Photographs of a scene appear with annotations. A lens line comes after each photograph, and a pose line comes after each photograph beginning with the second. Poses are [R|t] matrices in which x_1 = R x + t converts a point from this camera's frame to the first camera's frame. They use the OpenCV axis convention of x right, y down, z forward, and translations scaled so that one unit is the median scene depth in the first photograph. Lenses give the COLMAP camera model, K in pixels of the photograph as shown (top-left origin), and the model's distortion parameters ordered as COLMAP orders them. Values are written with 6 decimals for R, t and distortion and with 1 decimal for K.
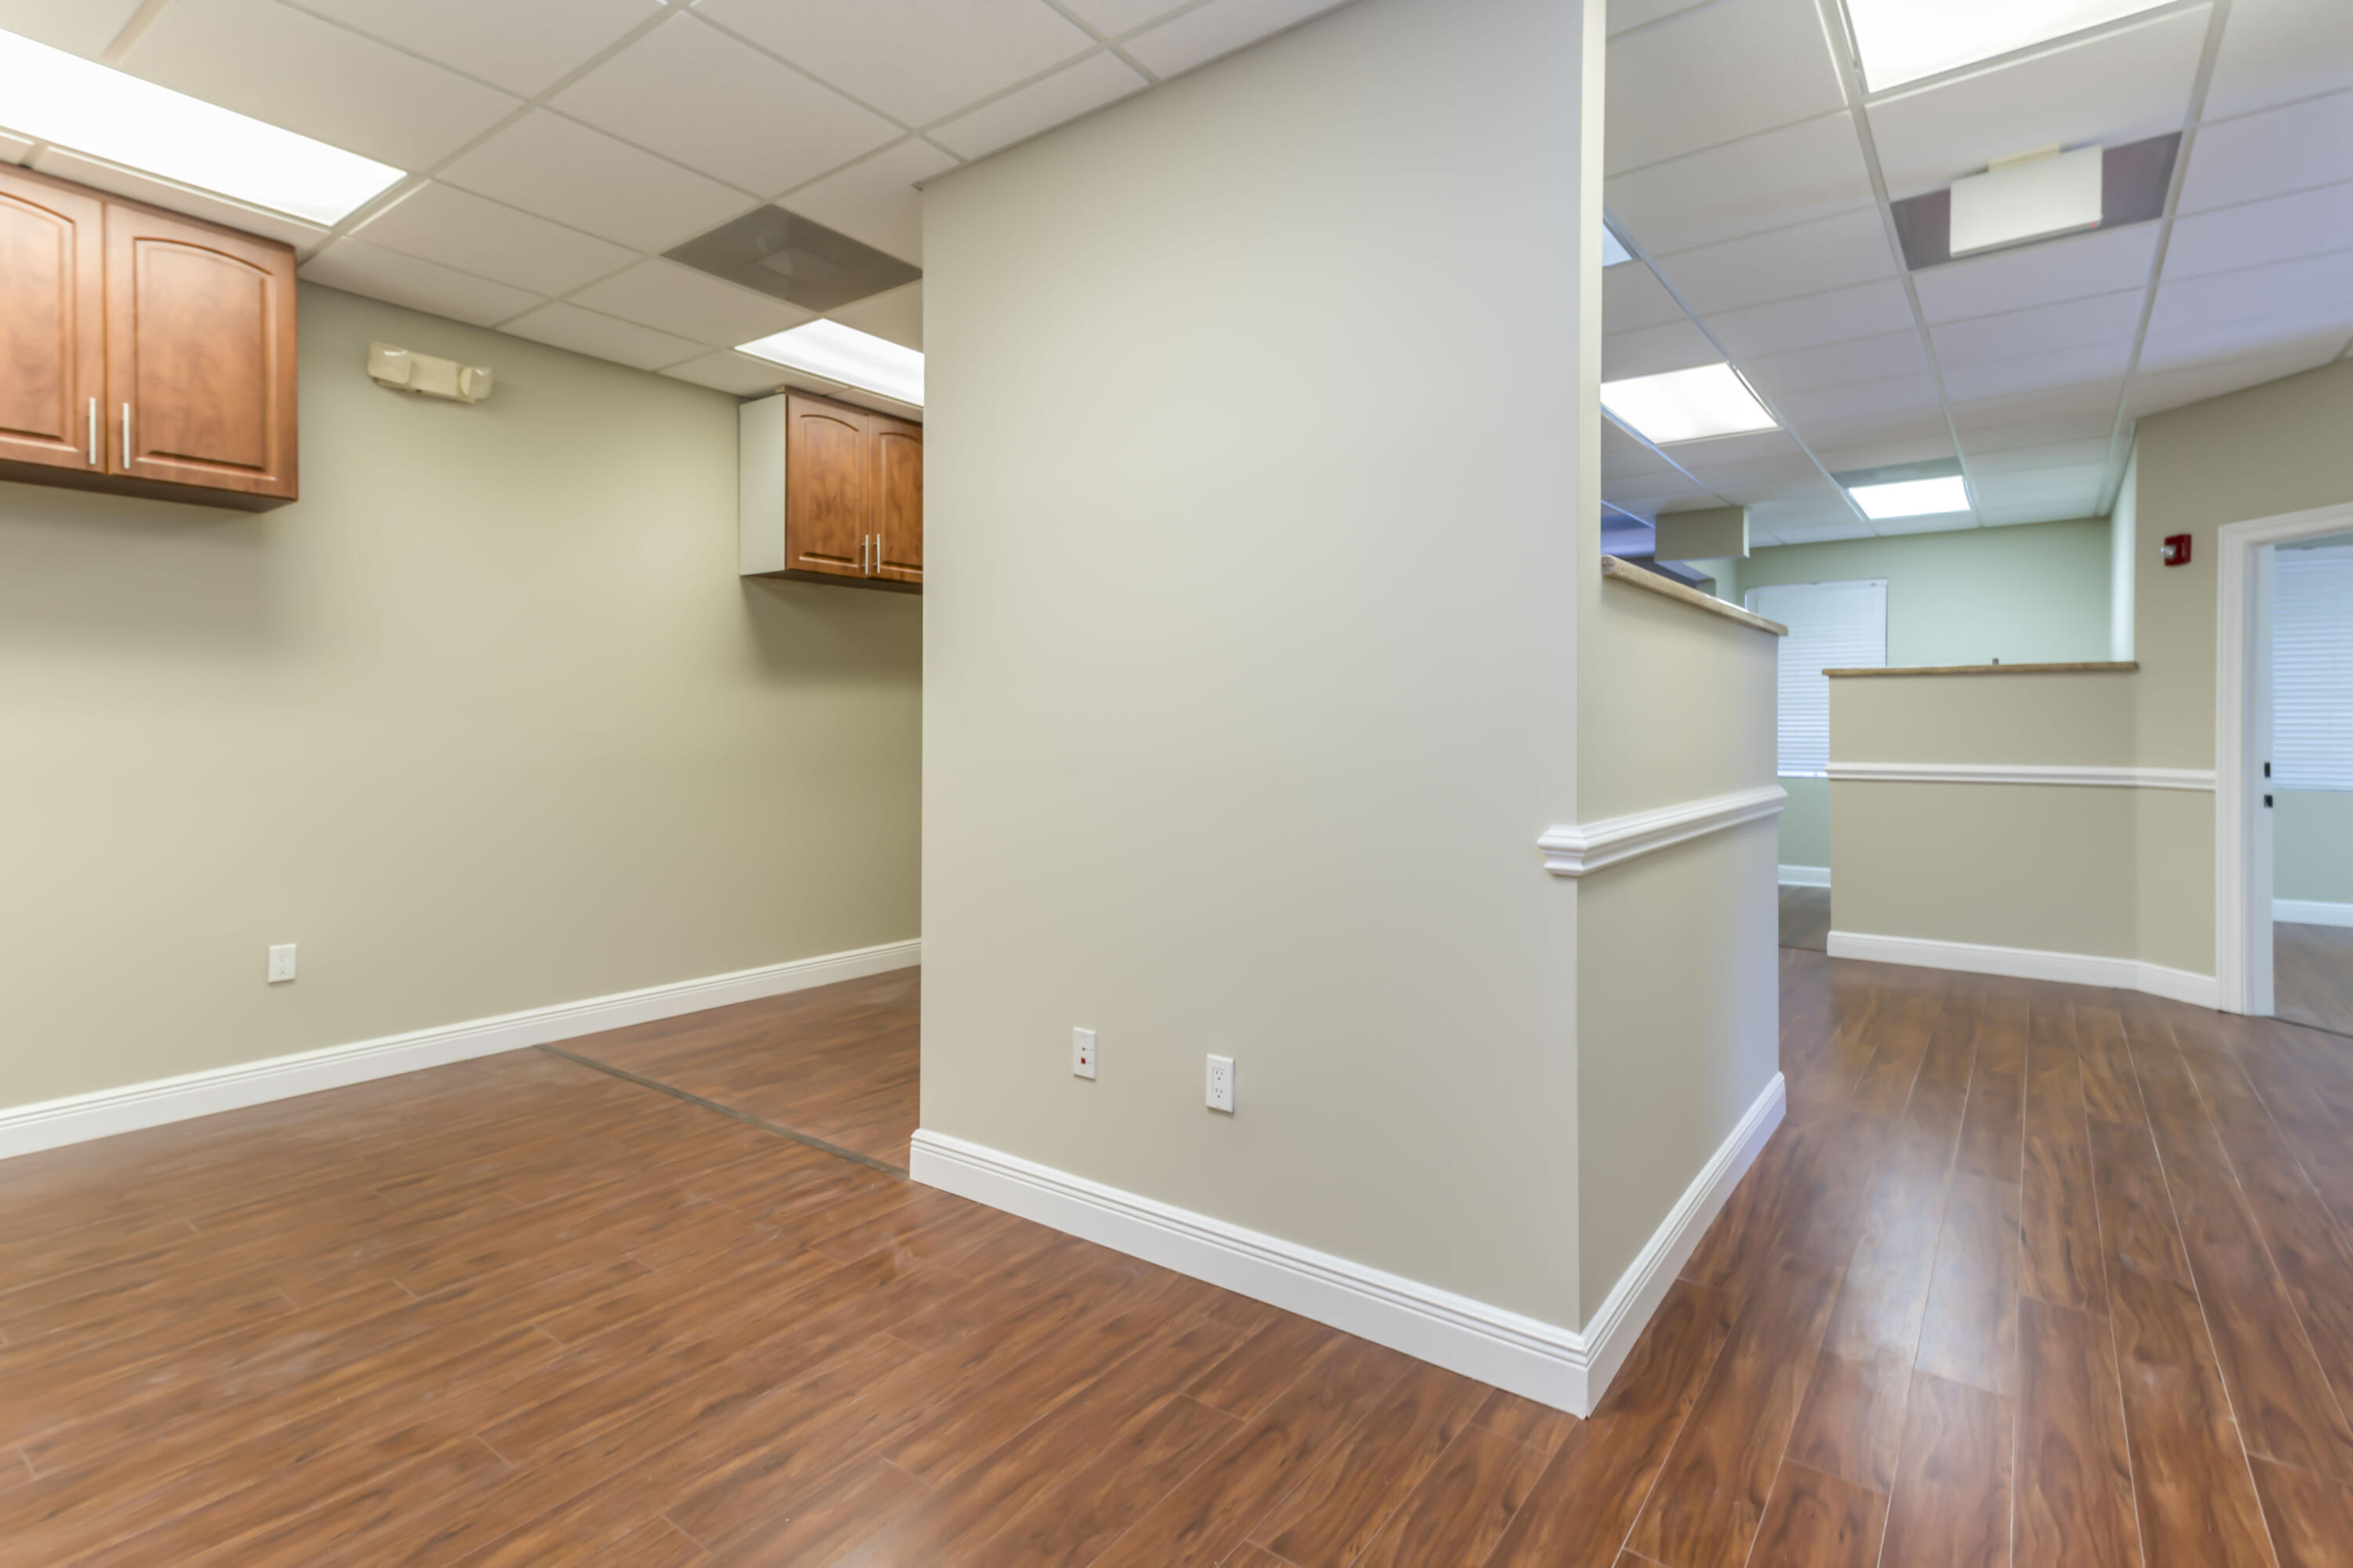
lens RADIAL K [[1150.1, 0, 1171.4], [0, 1150.1, 725.3], [0, 0, 1]] dist [0.021121, -0.000043]
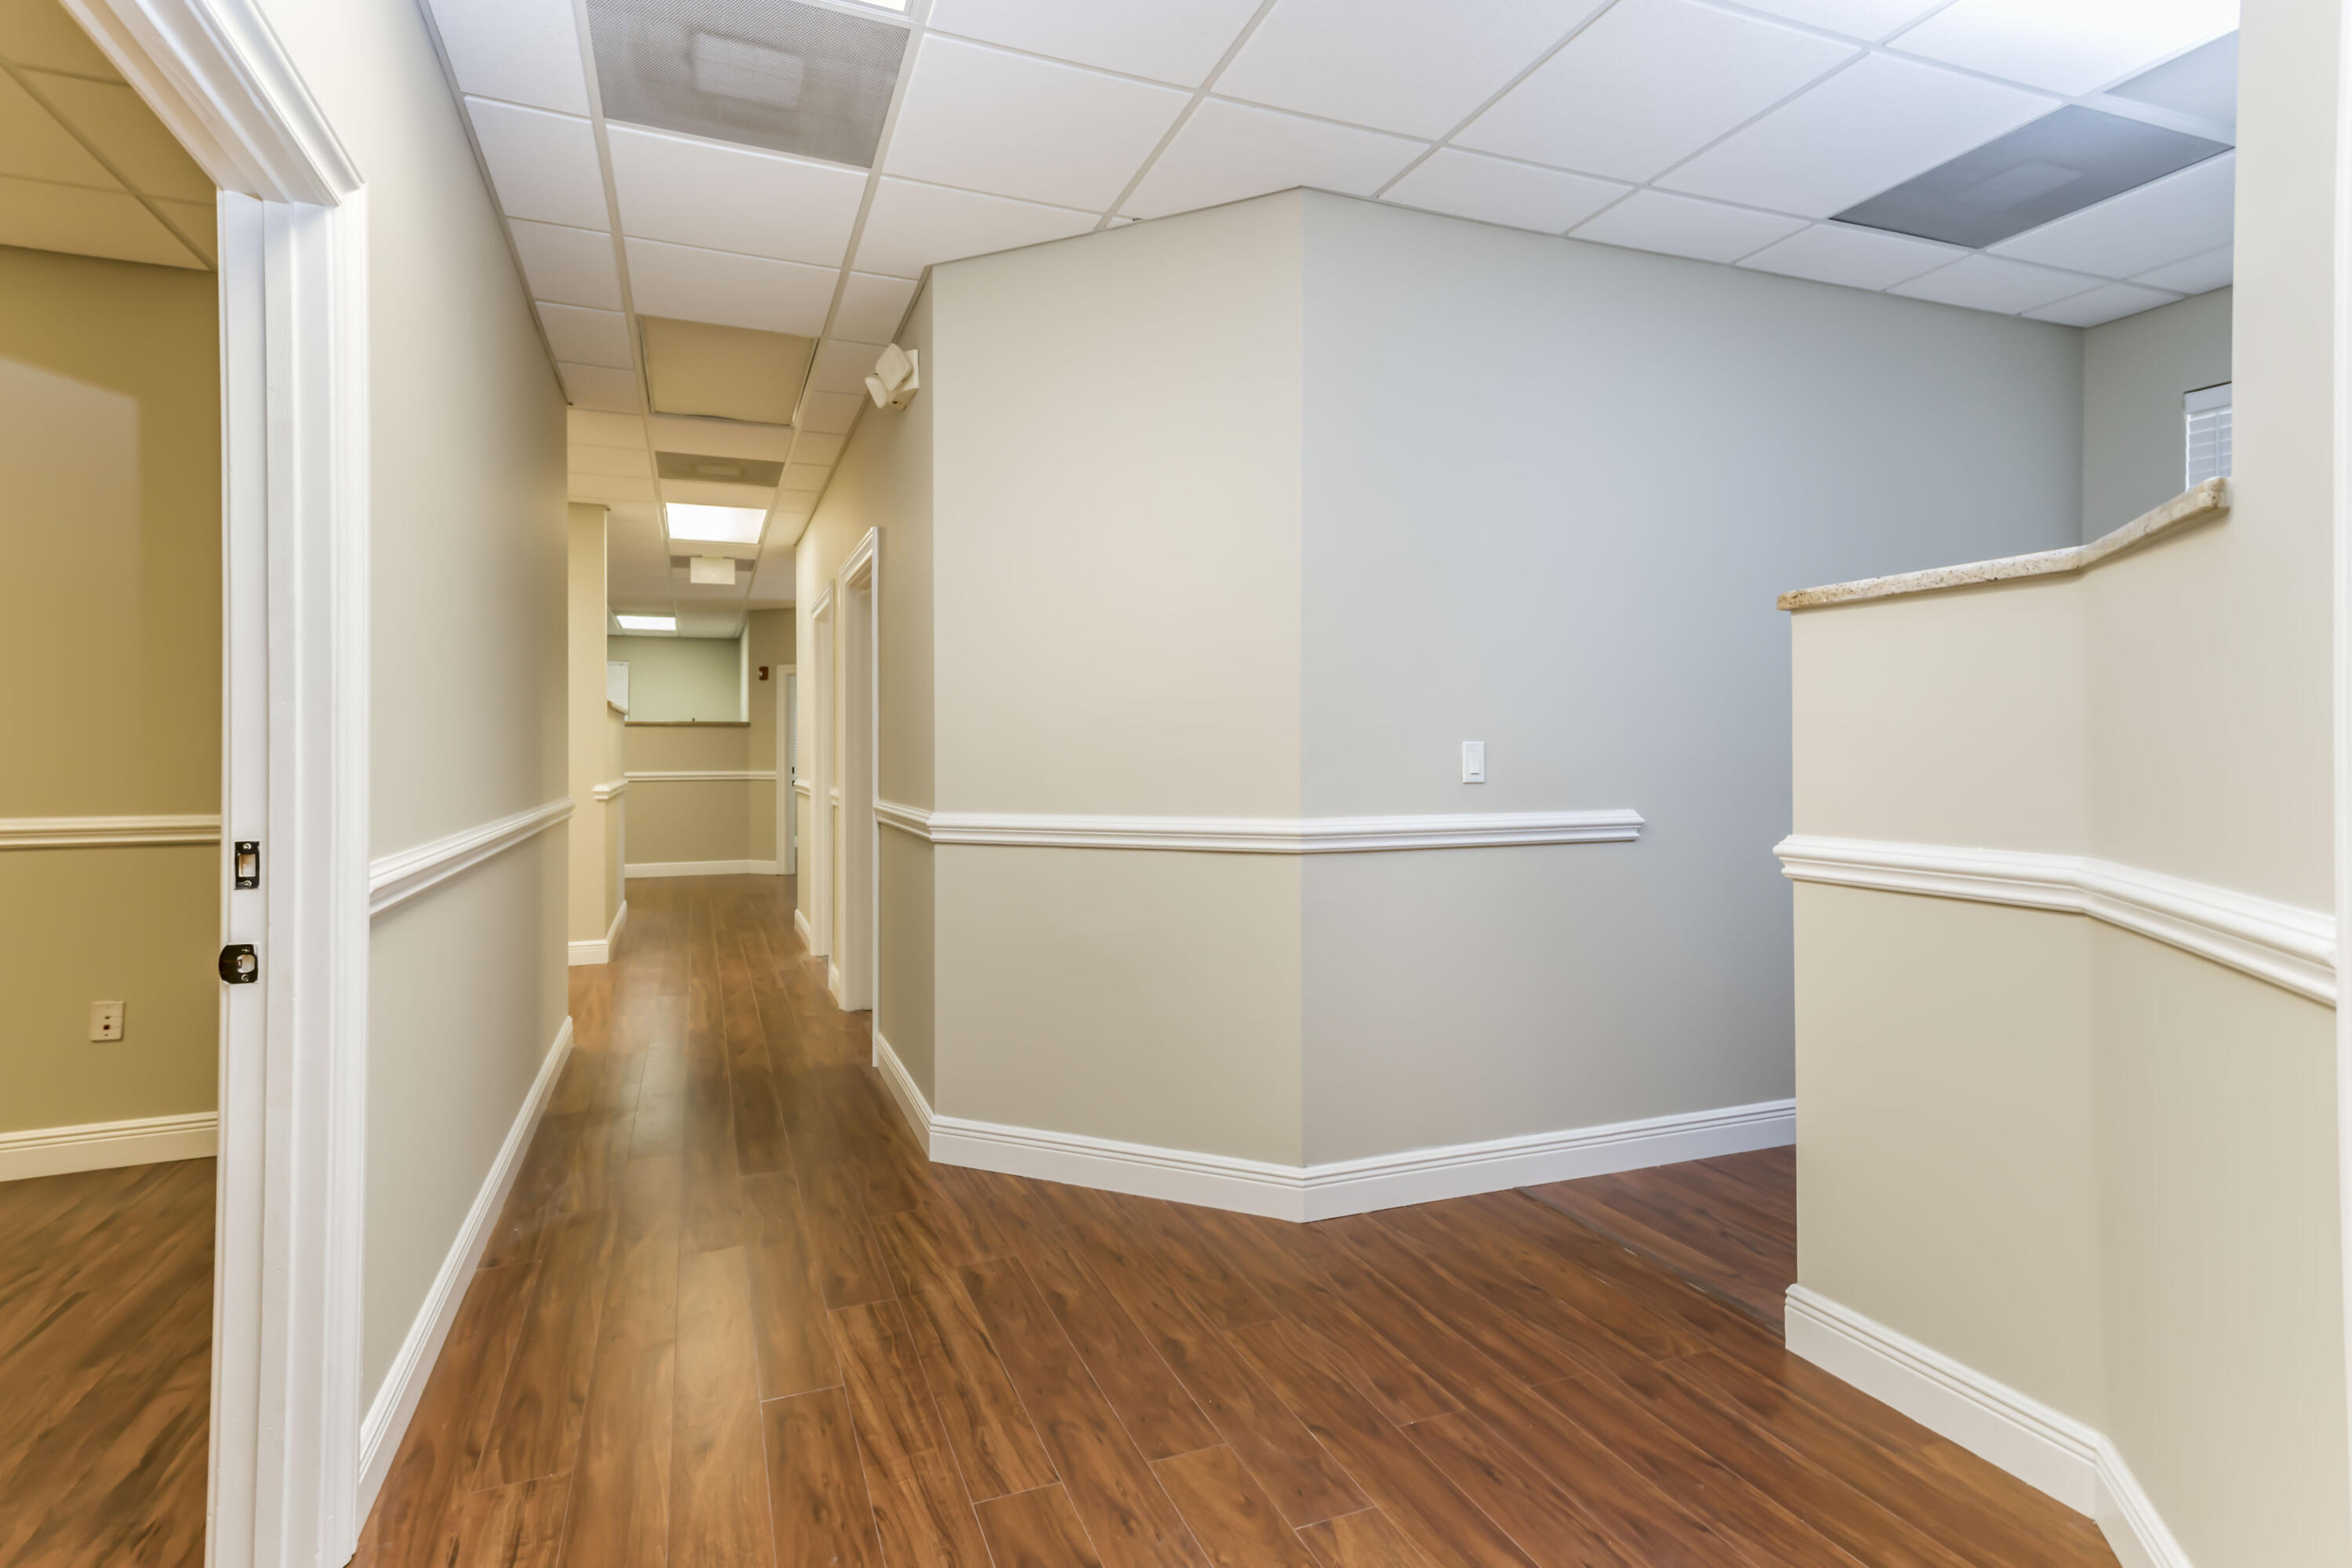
lens RADIAL K [[1190.2, 0, 1172.3], [0, 1190.2, 744.8], [0, 0, 1]] dist [0.001220, 0.000579]
pose [[0.519902, 0.001983, 0.854224, -1.232448], [0.000392, 0.999997, -0.002560, -0.012724], [-0.854226, 0.001666, 0.519900, -1.549040]]
